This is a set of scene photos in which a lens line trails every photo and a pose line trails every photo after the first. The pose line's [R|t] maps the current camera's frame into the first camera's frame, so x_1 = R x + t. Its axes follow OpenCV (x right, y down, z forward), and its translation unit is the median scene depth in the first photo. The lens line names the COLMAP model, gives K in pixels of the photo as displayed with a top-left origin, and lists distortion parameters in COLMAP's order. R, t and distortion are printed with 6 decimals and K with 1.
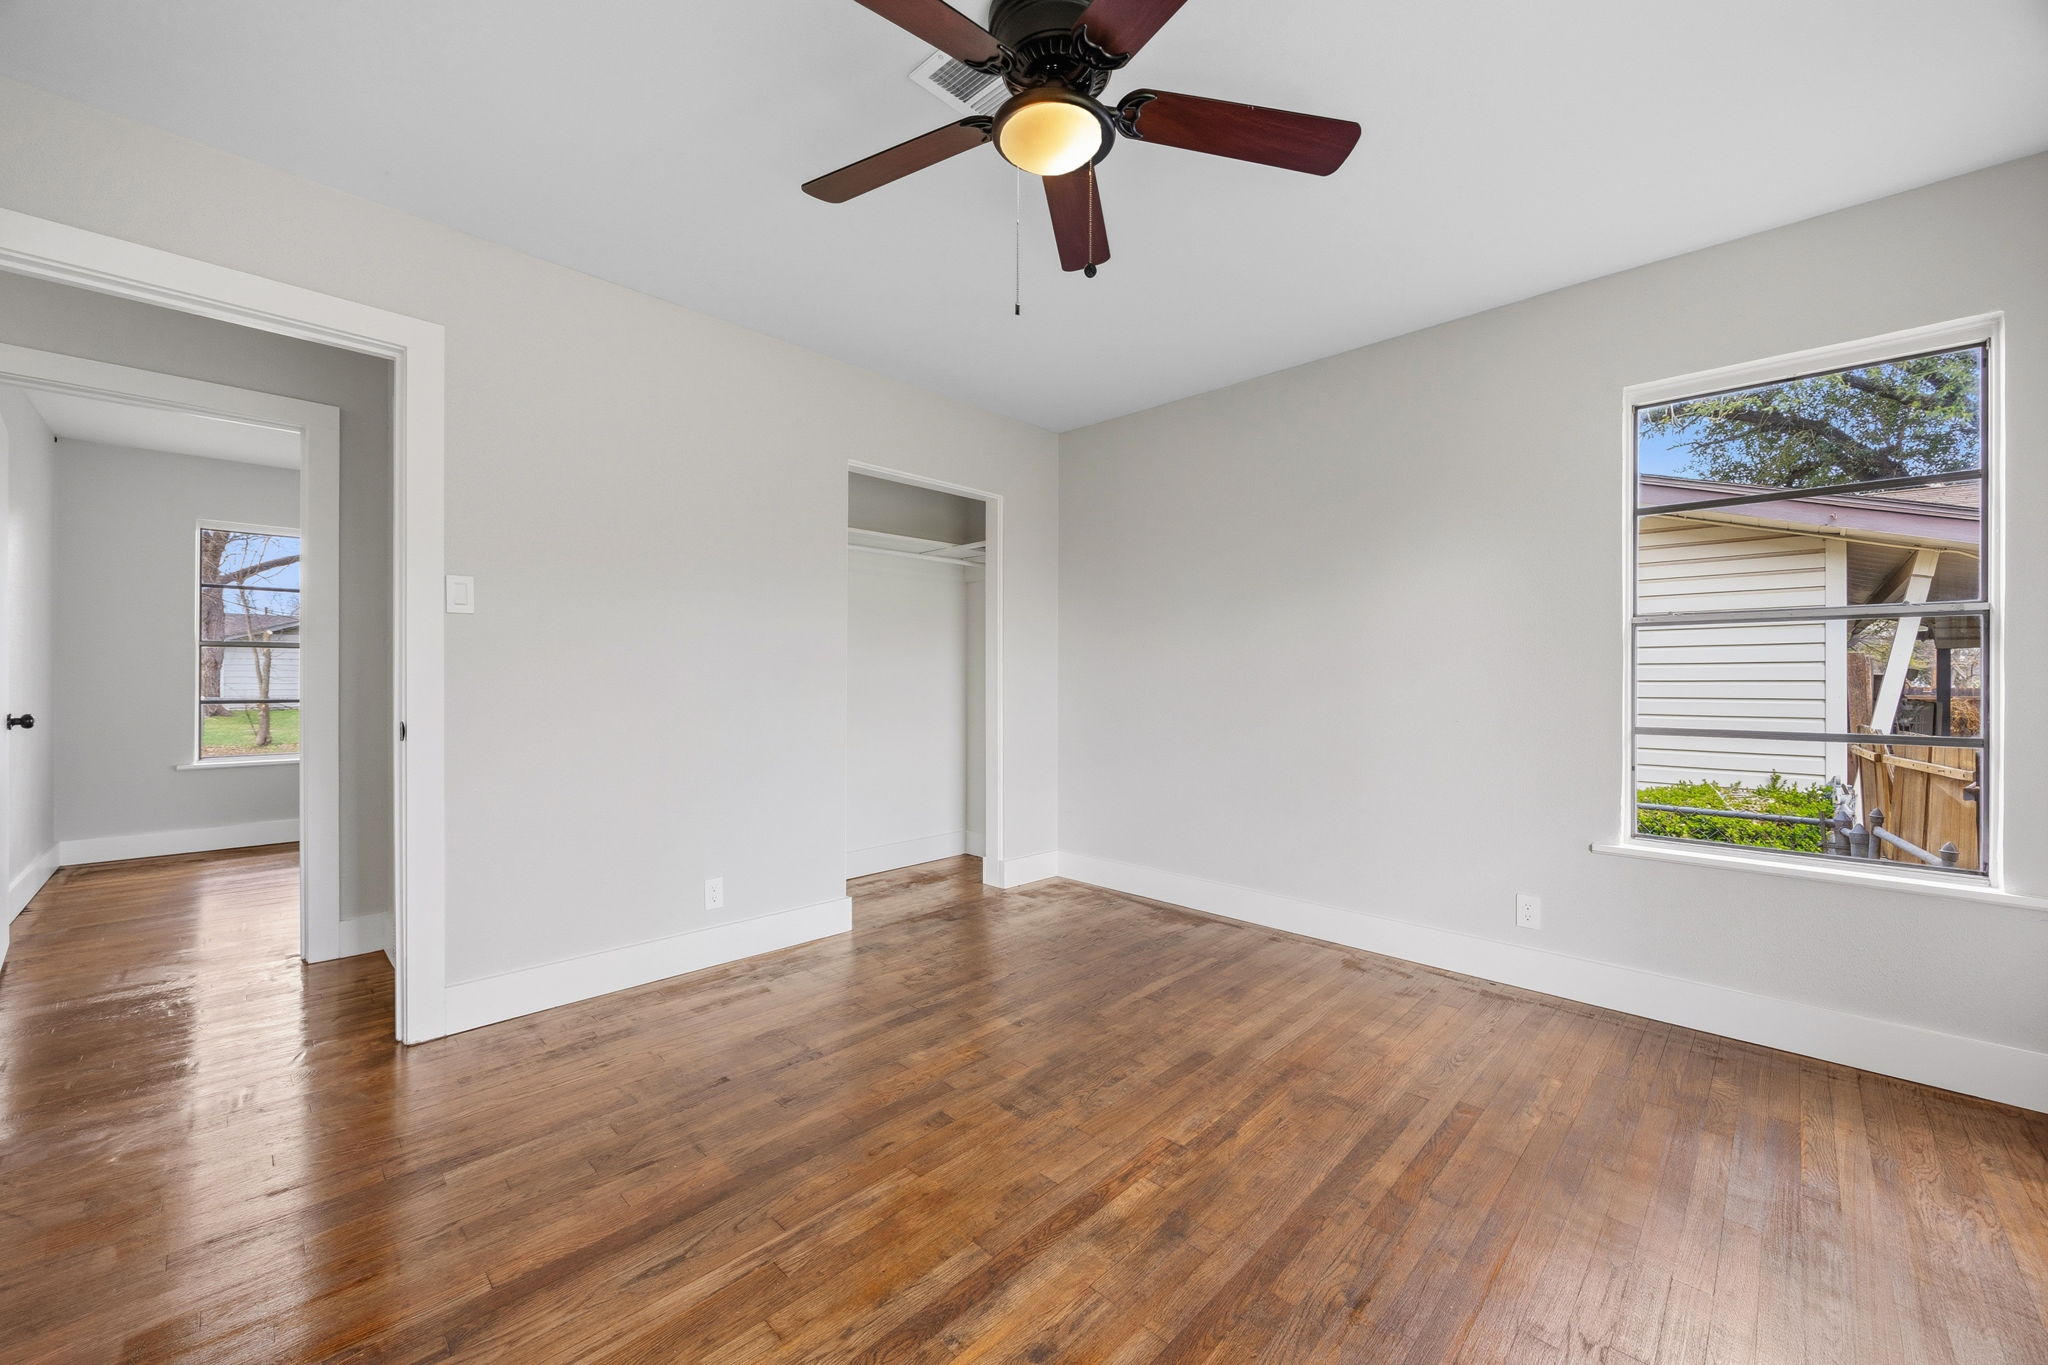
lens RADIAL K [[780.5, 0, 1021.7], [0, 780.5, 678.1], [0, 0, 1]] dist [0.000282, -0.000034]
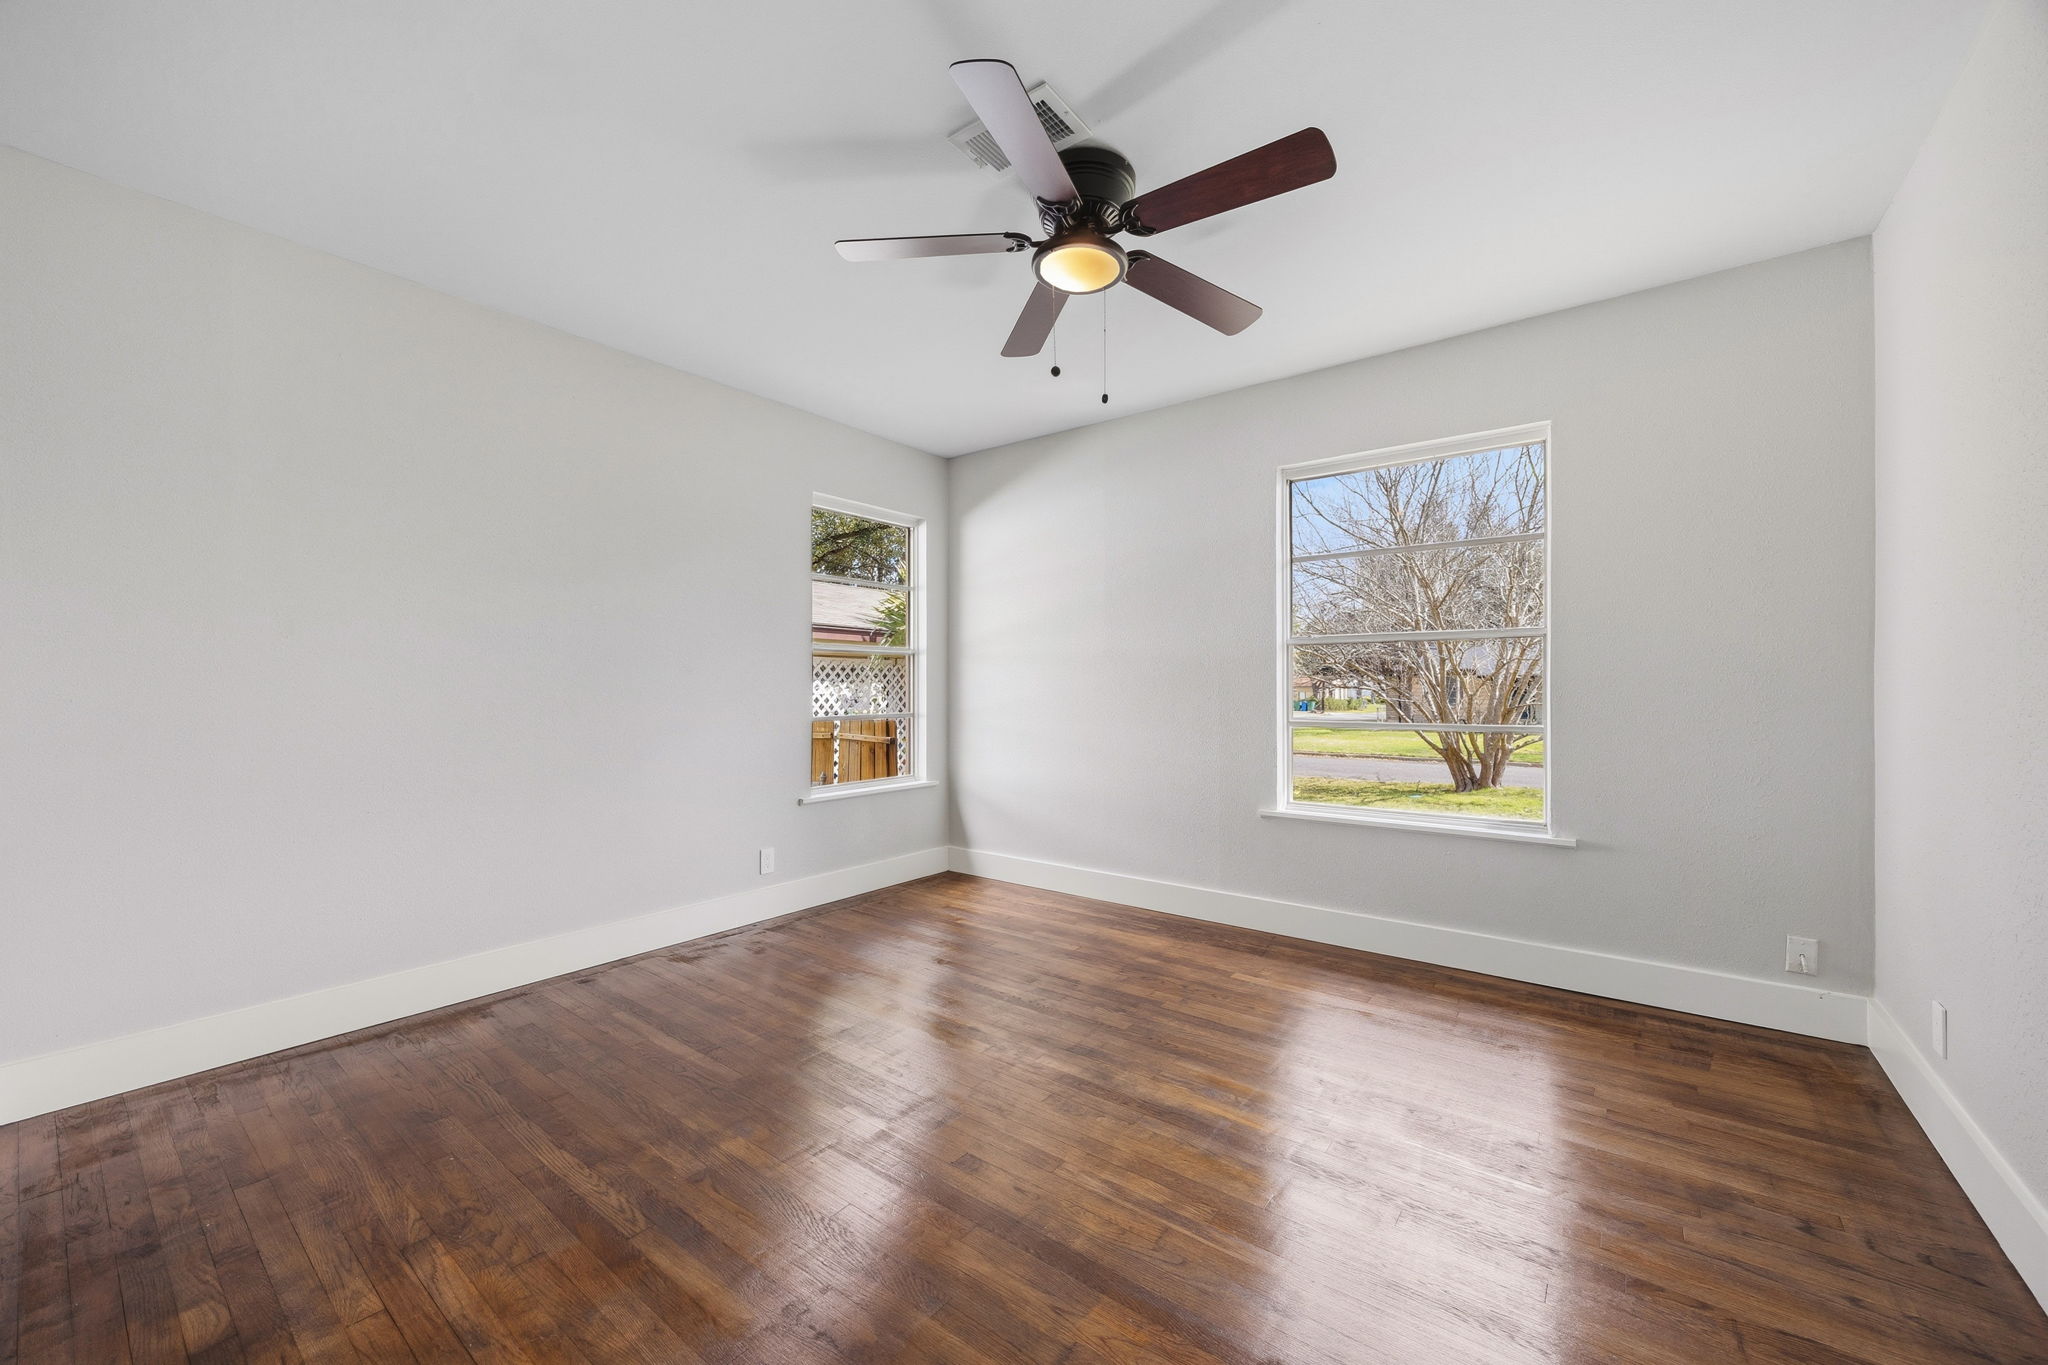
lens RADIAL K [[780.5, 0, 1021.7], [0, 780.5, 678.1], [0, 0, 1]] dist [0.000282, -0.000034]
pose [[-0.116068, 0.009368, 0.993197, -0.678057], [0.000006, 0.999956, -0.009431, 0.002626], [-0.993241, -0.001089, -0.116063, 0.686427]]
